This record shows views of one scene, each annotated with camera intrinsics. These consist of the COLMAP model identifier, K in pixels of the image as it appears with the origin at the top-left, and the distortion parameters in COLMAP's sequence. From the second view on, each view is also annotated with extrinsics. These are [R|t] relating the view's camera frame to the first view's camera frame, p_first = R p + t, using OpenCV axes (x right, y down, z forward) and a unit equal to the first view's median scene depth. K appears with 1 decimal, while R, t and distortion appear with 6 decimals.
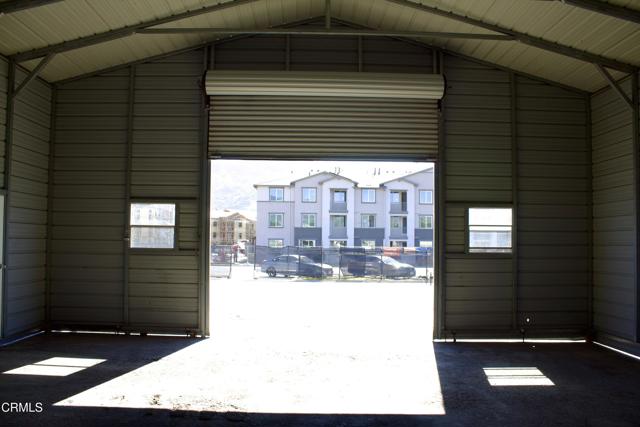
lens RADIAL K [[541.7, 0, 319.8], [0, 541.7, 213.7], [0, 0, 1]] dist [-0.130121, 0.100329]
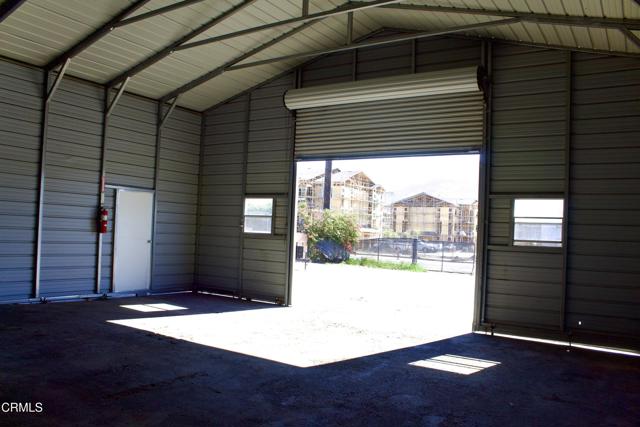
lens RADIAL K [[541.7, 0, 293.0], [0, 541.7, 213.0], [0, 0, 1]] dist [-0.130121, 0.100329]
pose [[0.815537, 0.003309, -0.578695, 0.502260], [-0.003202, 0.999994, 0.001206, 0.014303], [0.578696, 0.000870, 0.815543, -0.008682]]
